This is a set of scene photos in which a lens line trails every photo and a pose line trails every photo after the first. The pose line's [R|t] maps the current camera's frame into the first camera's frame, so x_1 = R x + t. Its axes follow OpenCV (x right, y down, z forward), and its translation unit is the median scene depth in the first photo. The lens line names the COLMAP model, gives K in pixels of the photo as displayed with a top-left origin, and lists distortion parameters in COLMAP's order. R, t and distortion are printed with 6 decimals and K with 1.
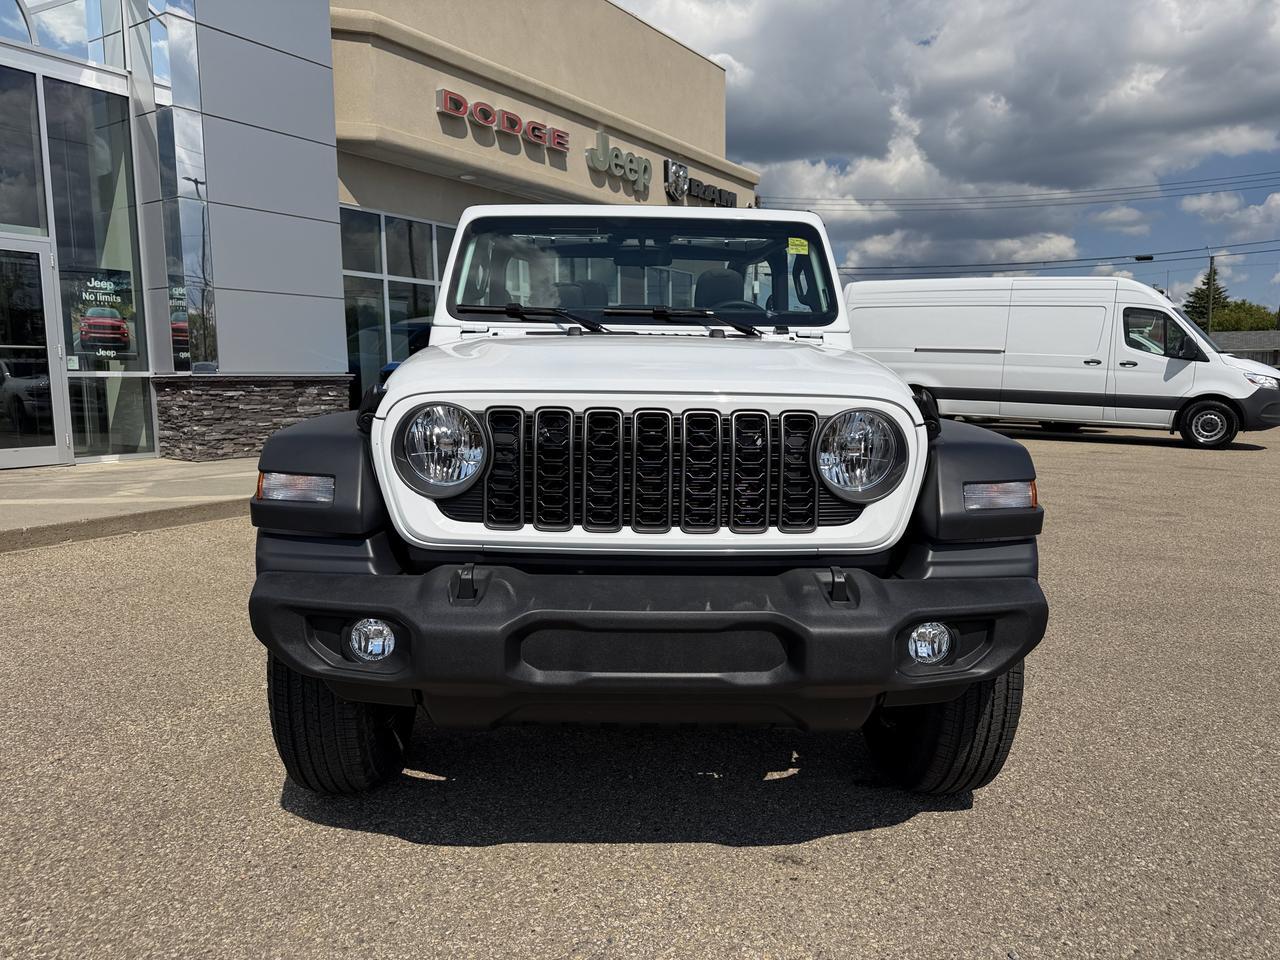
lens RADIAL K [[905.4, 0, 648.7], [0, 905.4, 487.1], [0, 0, 1]] dist [0.001777, -0.010590]
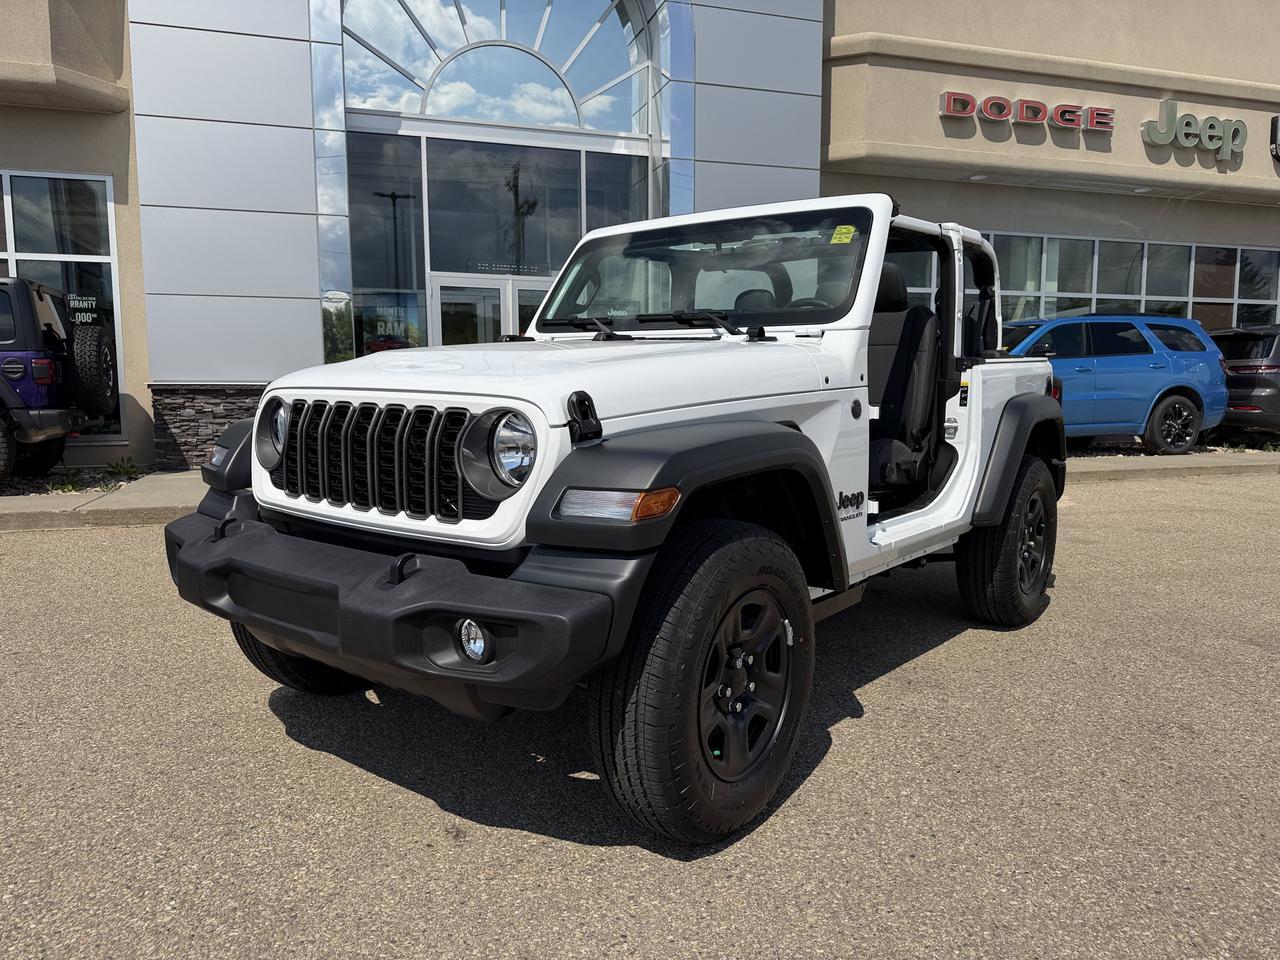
lens RADIAL K [[905.8, 0, 633.7], [0, 905.8, 484.4], [0, 0, 1]] dist [-0.001073, -0.006030]
pose [[0.765925, 0.067958, -0.639328, 0.176084], [-0.077810, 0.996887, 0.012747, -0.004376], [0.638204, 0.039983, 0.768828, 0.055283]]
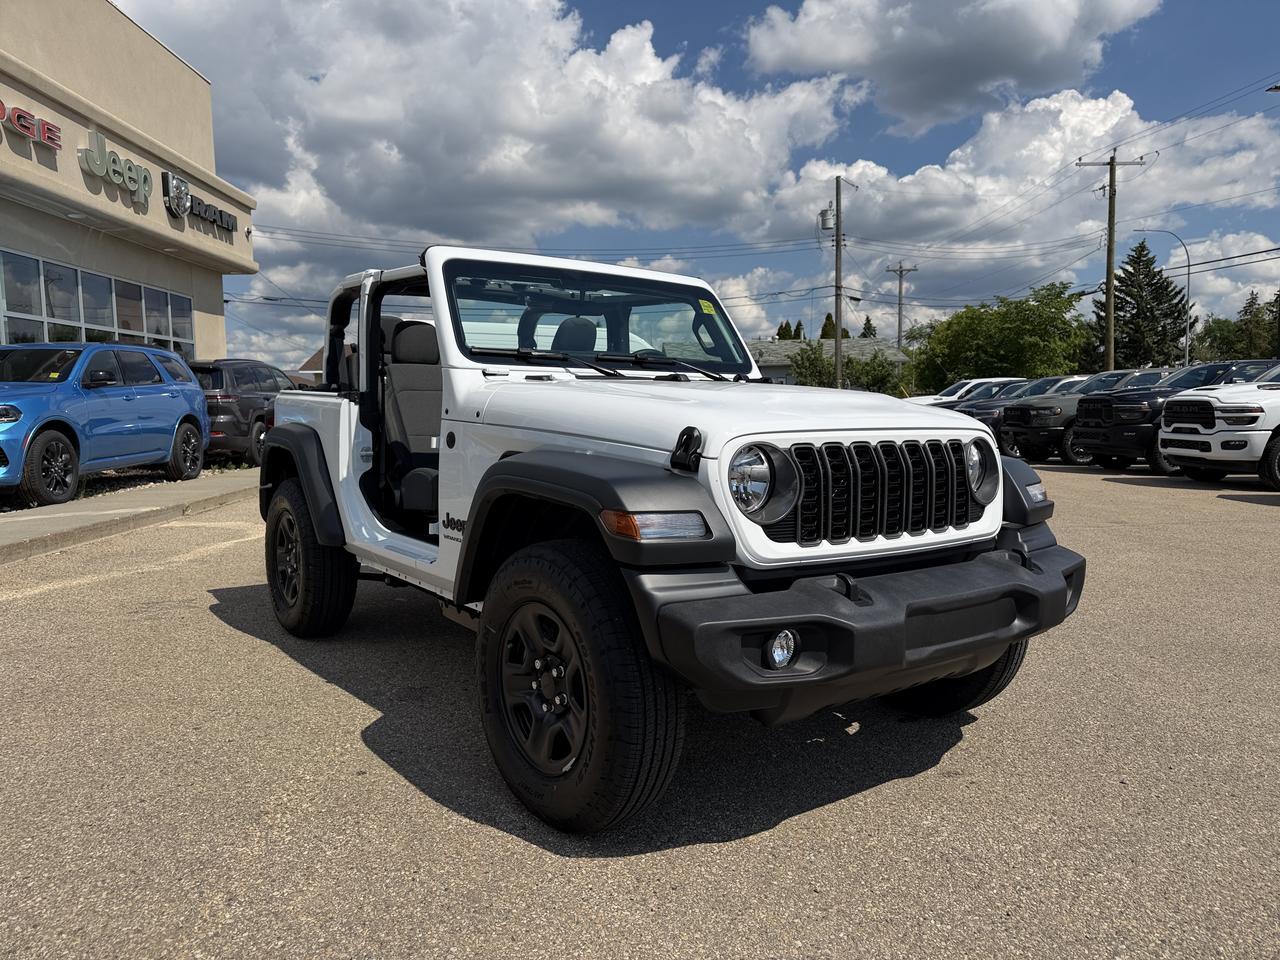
lens RADIAL K [[905.4, 0, 648.7], [0, 905.4, 487.1], [0, 0, 1]] dist [0.001777, -0.010590]
pose [[0.819330, -0.058682, 0.570312, -0.174370], [0.079450, 0.996772, -0.011578, -0.005951], [-0.567791, 0.054798, 0.821347, 0.023165]]
